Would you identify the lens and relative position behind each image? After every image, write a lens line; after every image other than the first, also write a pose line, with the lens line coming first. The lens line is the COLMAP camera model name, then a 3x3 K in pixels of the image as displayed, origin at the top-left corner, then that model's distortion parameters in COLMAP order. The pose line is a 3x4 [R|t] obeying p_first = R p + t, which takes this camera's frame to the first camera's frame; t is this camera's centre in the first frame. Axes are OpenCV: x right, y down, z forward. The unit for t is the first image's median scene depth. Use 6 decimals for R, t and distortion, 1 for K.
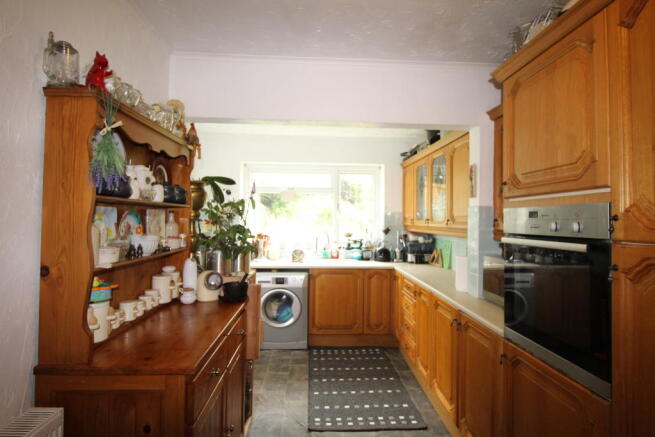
lens RADIAL K [[356.7, 0, 328.9], [0, 356.7, 217.3], [0, 0, 1]] dist [0.004234, -0.010795]
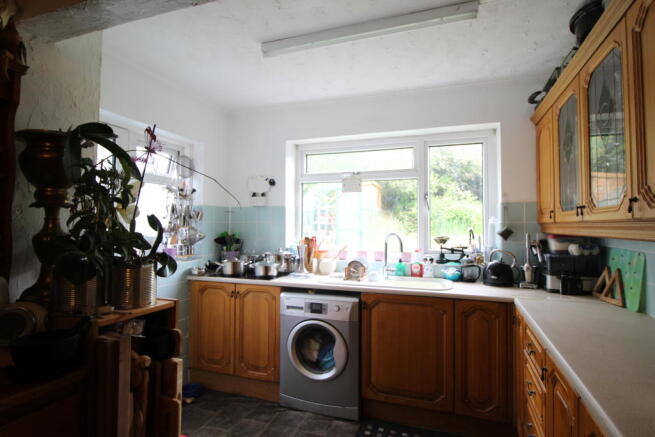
lens RADIAL K [[356.7, 0, 324.6], [0, 356.7, 216.7], [0, 0, 1]] dist [0.004234, -0.010795]
pose [[0.920764, -0.016759, -0.389759, 0.123037], [0.008546, 0.999704, -0.022798, 0.022527], [0.390026, 0.017660, 0.920635, 0.360521]]
